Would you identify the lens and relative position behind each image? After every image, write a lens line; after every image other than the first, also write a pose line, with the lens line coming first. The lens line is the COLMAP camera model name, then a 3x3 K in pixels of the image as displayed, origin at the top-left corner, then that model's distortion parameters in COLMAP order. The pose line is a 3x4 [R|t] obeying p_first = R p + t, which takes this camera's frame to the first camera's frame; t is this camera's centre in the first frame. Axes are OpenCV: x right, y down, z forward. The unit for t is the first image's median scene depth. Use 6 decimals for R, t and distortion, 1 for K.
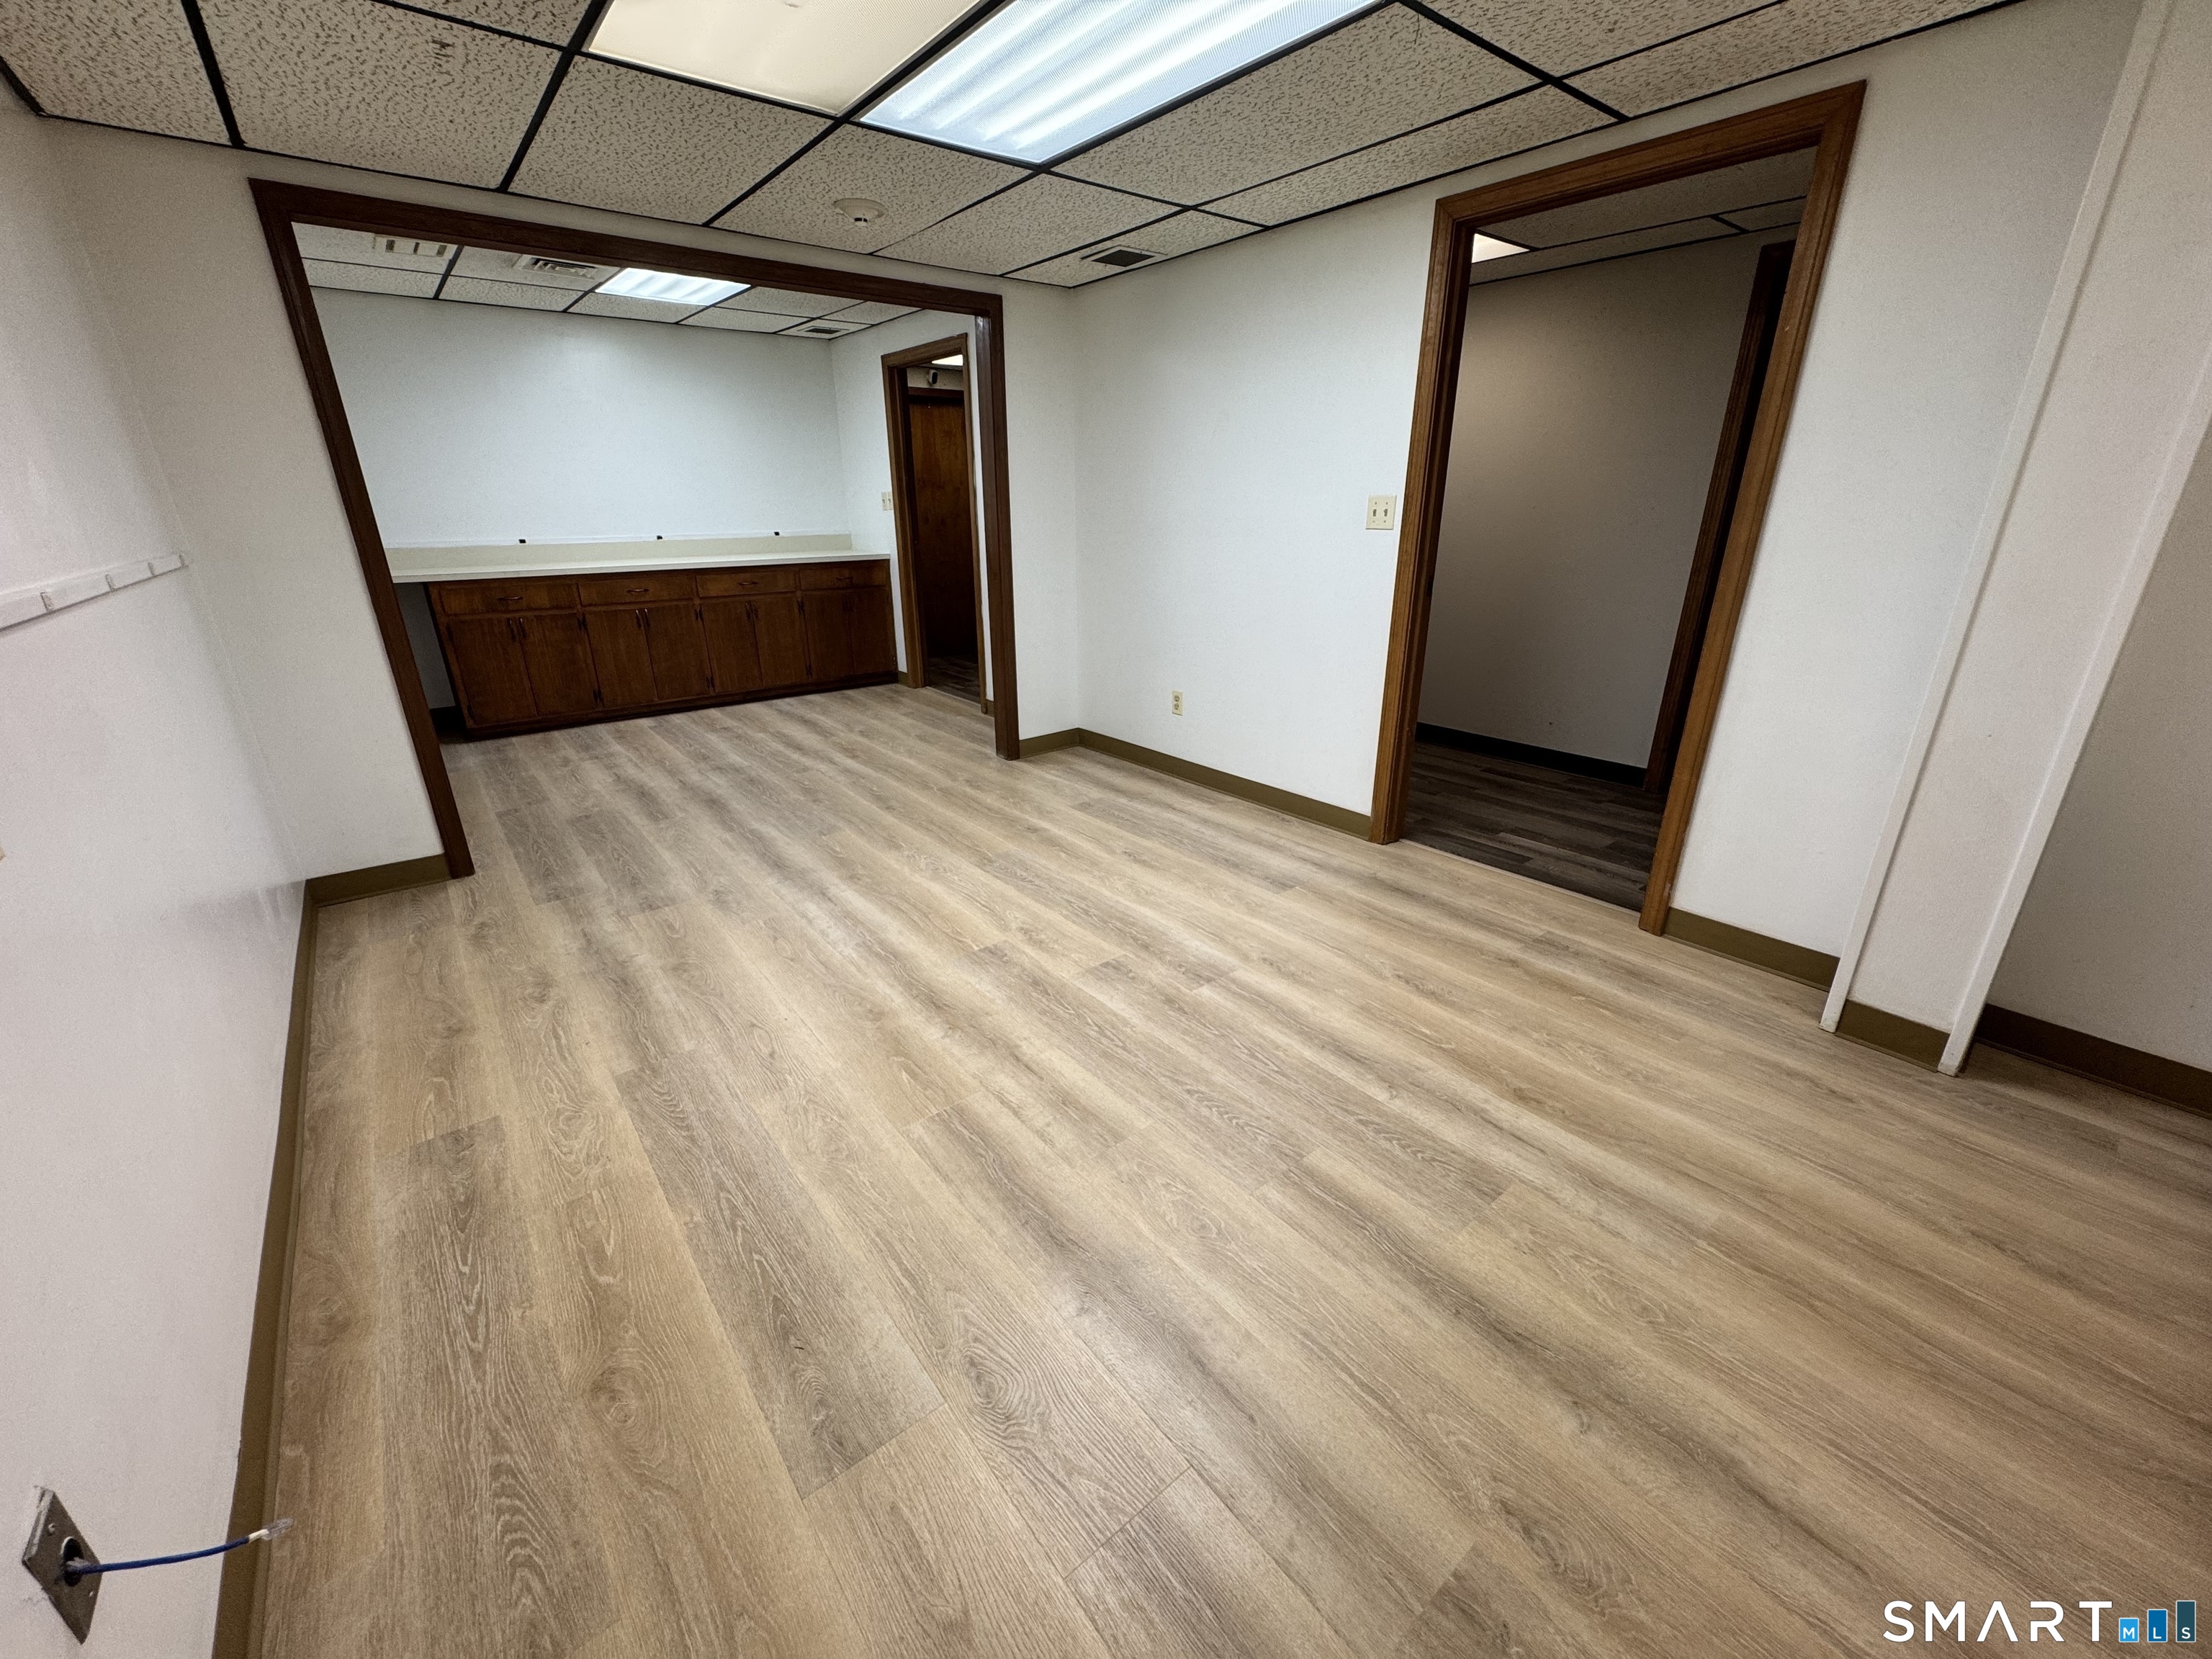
lens RADIAL K [[880.4, 0, 1109.4], [0, 880.4, 830.7], [0, 0, 1]] dist [-0.000966, 0.000154]
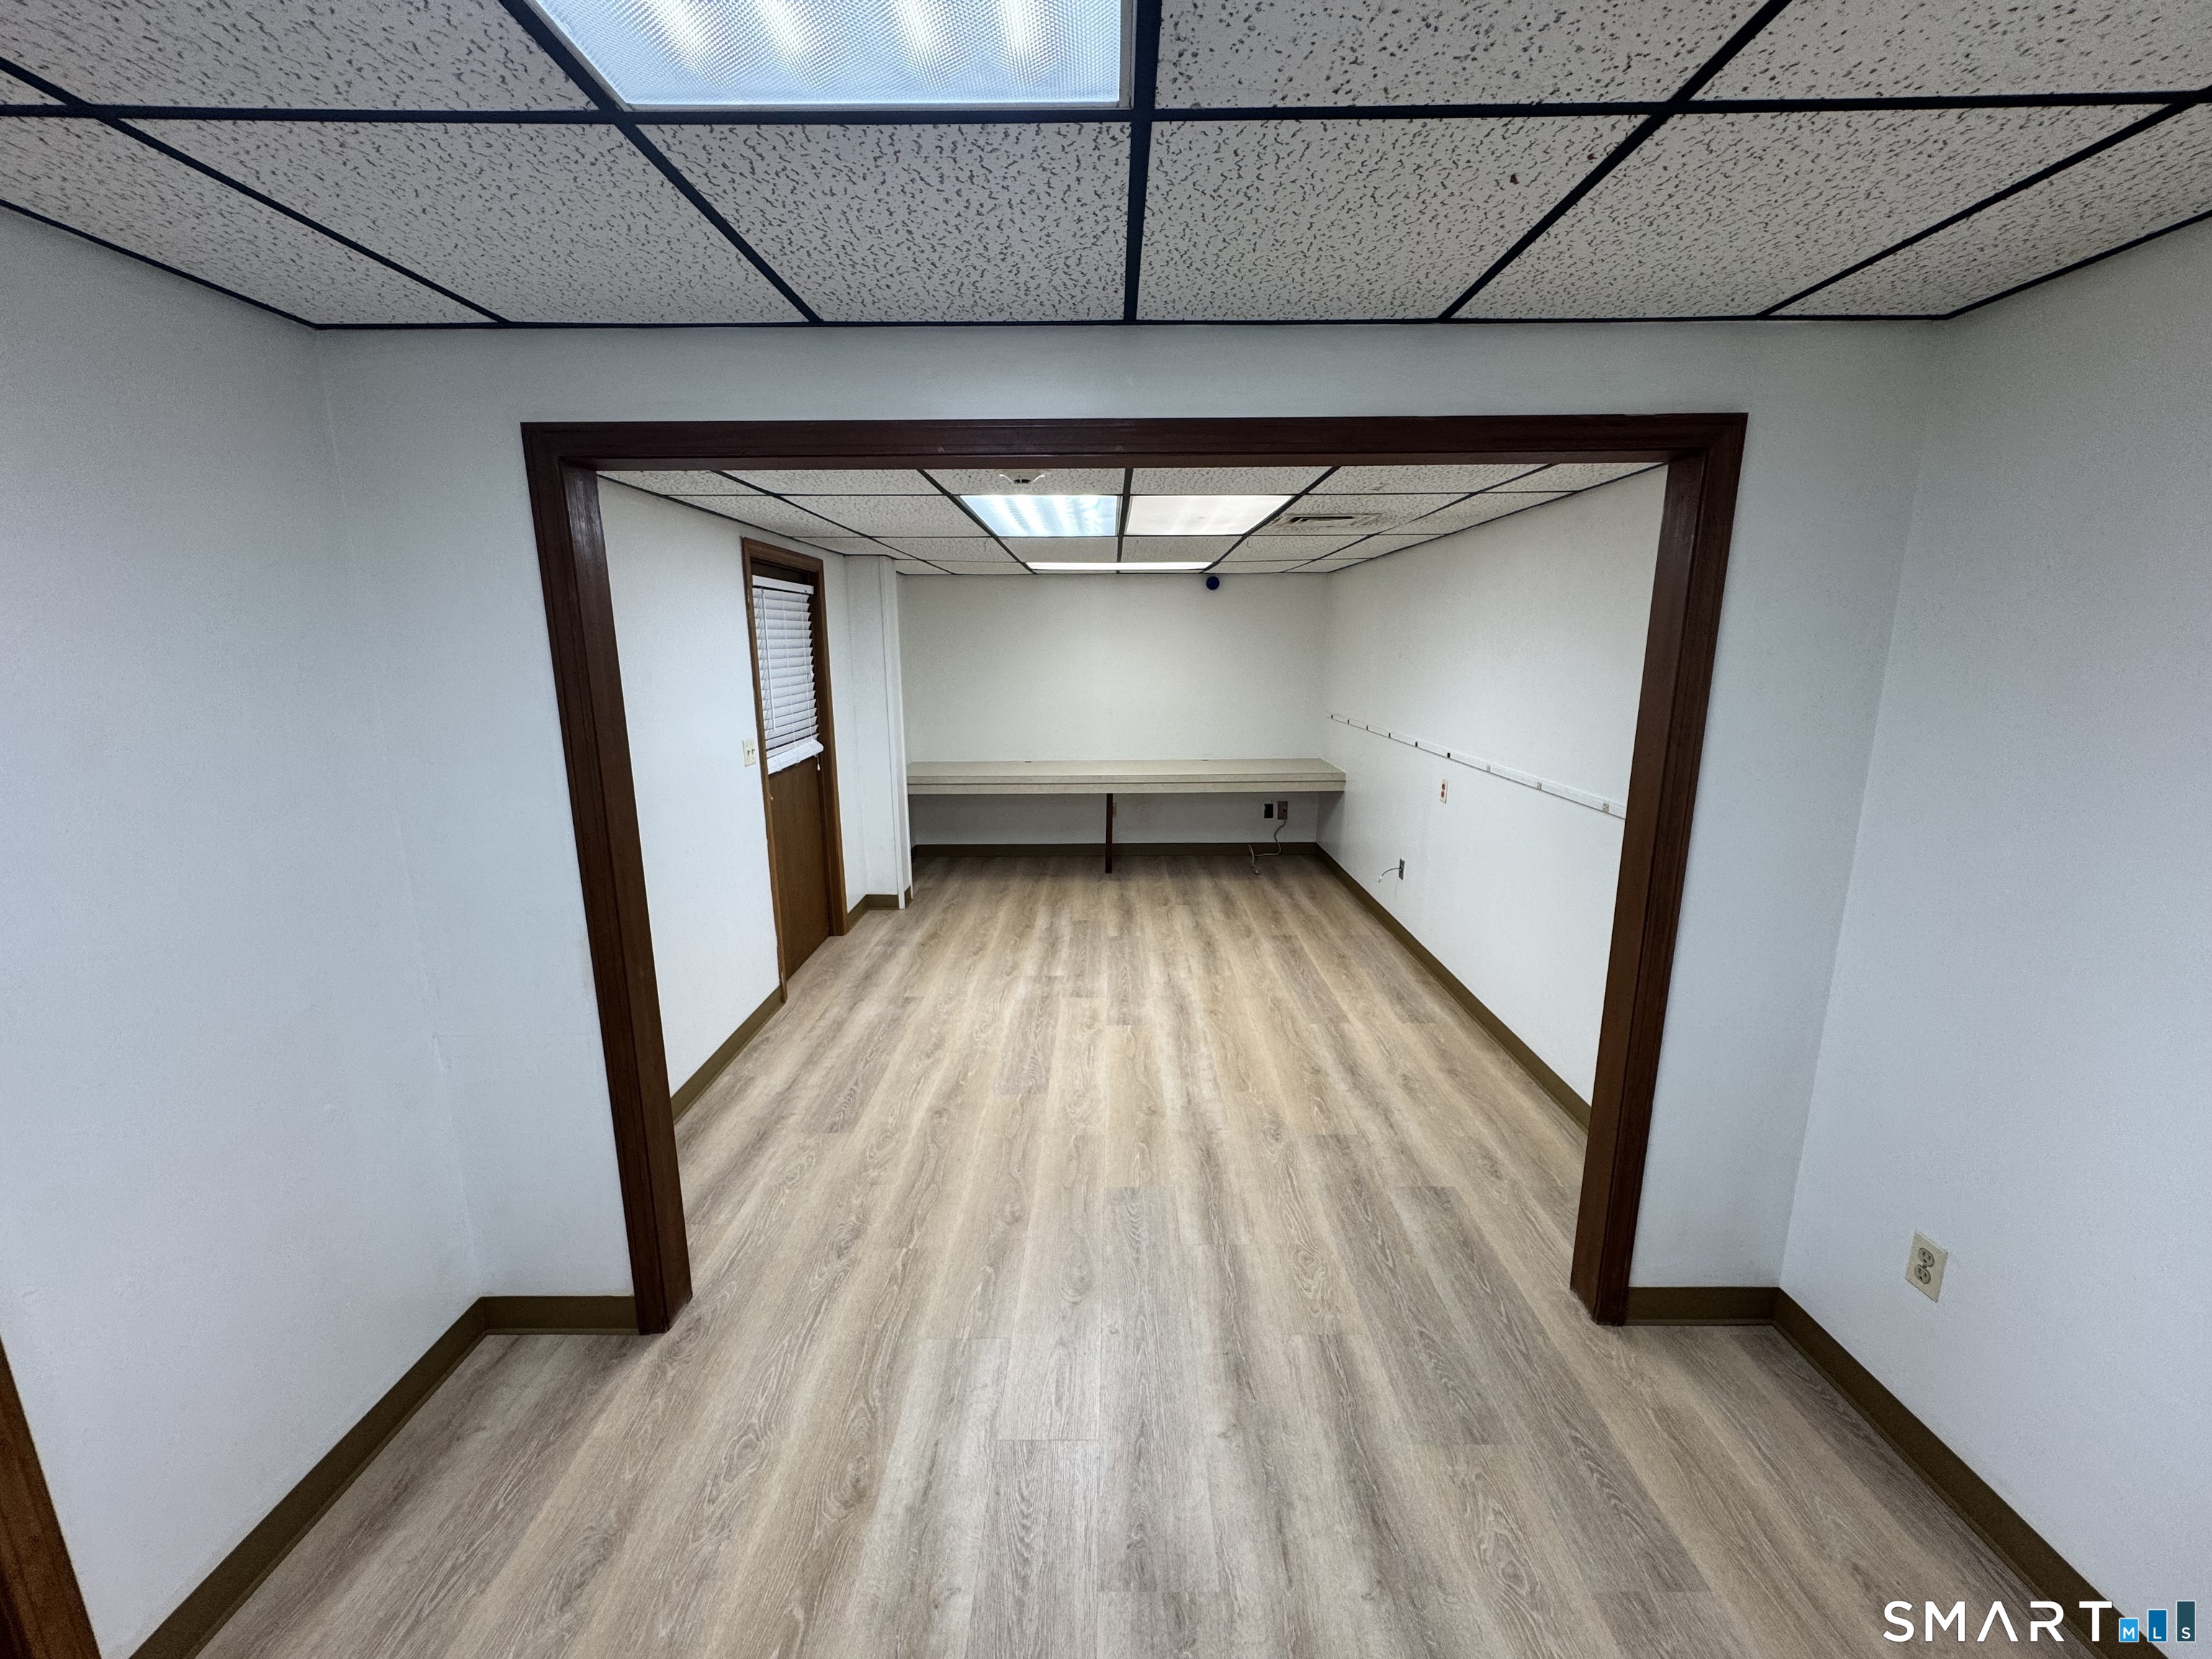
lens RADIAL K [[880.4, 0, 1109.4], [0, 880.4, 830.7], [0, 0, 1]] dist [-0.000966, 0.000154]
pose [[-0.778025, -0.120975, 0.616476, -0.877796], [0.230560, 0.857829, 0.459316, -0.735041], [-0.584397, 0.499494, -0.639520, 1.588304]]
